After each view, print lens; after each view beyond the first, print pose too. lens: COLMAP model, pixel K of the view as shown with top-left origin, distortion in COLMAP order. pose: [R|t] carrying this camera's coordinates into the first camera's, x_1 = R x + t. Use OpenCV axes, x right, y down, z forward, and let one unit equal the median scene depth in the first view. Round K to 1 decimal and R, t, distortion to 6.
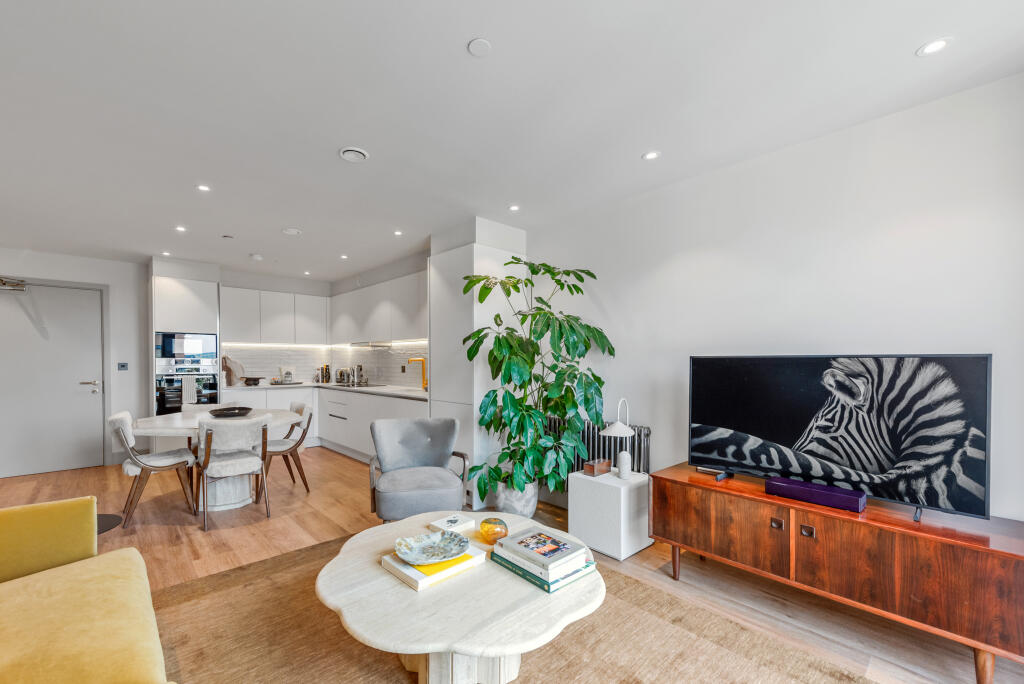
lens RADIAL K [[415.3, 0, 516.0], [0, 415.3, 346.6], [0, 0, 1]] dist [-0.026879, -0.000141]
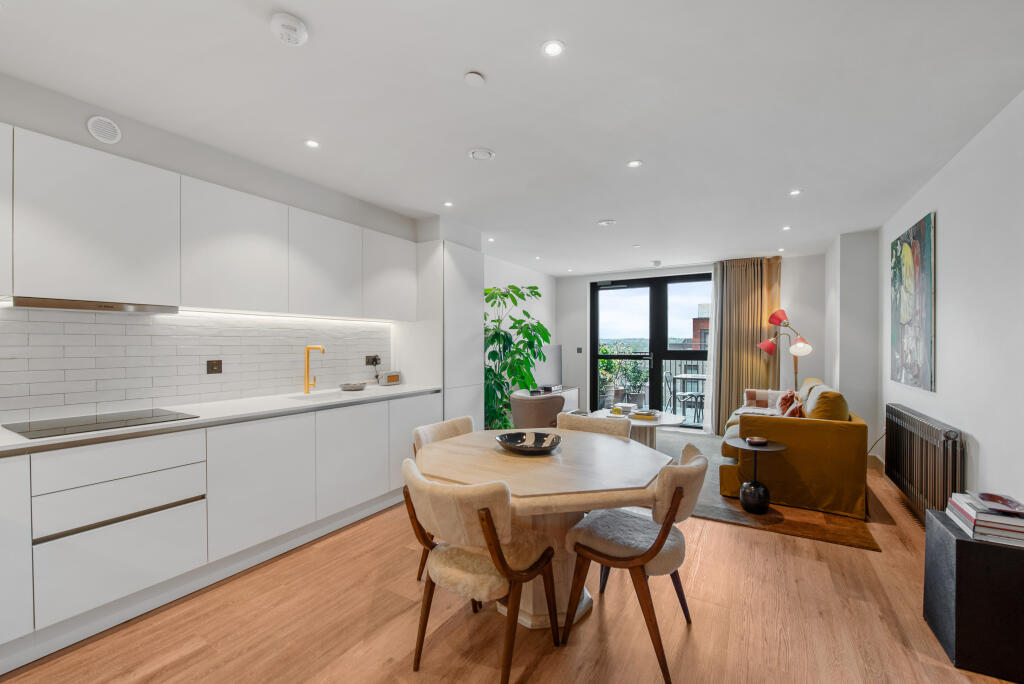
lens RADIAL K [[415.3, 0, 516.0], [0, 415.3, 346.6], [0, 0, 1]] dist [-0.026879, -0.000141]
pose [[-0.282635, -0.008793, 0.959187, -1.054784], [-0.035661, 0.999363, -0.001346, 0.023090], [-0.958565, -0.034586, -0.282768, 0.986522]]
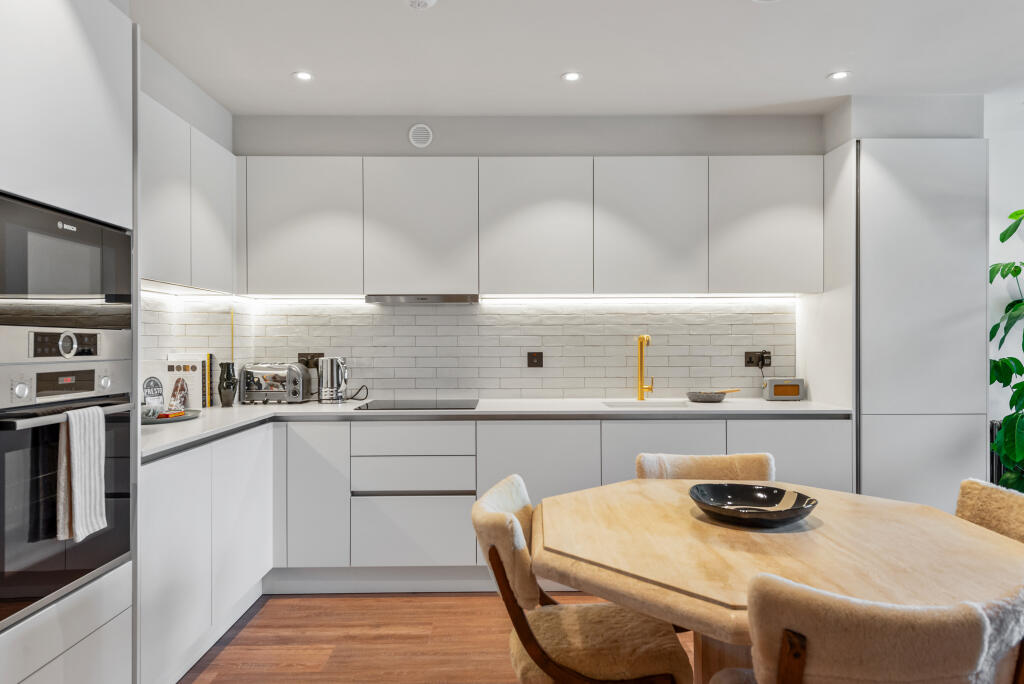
lens RADIAL K [[681.3, 0, 512.0], [0, 681.3, 342.0], [0, 0, 1]] dist [0.000379, -0.000146]
pose [[0.693687, -0.002145, 0.720273, -1.011198], [-0.021304, 0.999497, 0.023494, 0.024755], [-0.719961, -0.031643, 0.693293, 0.641336]]
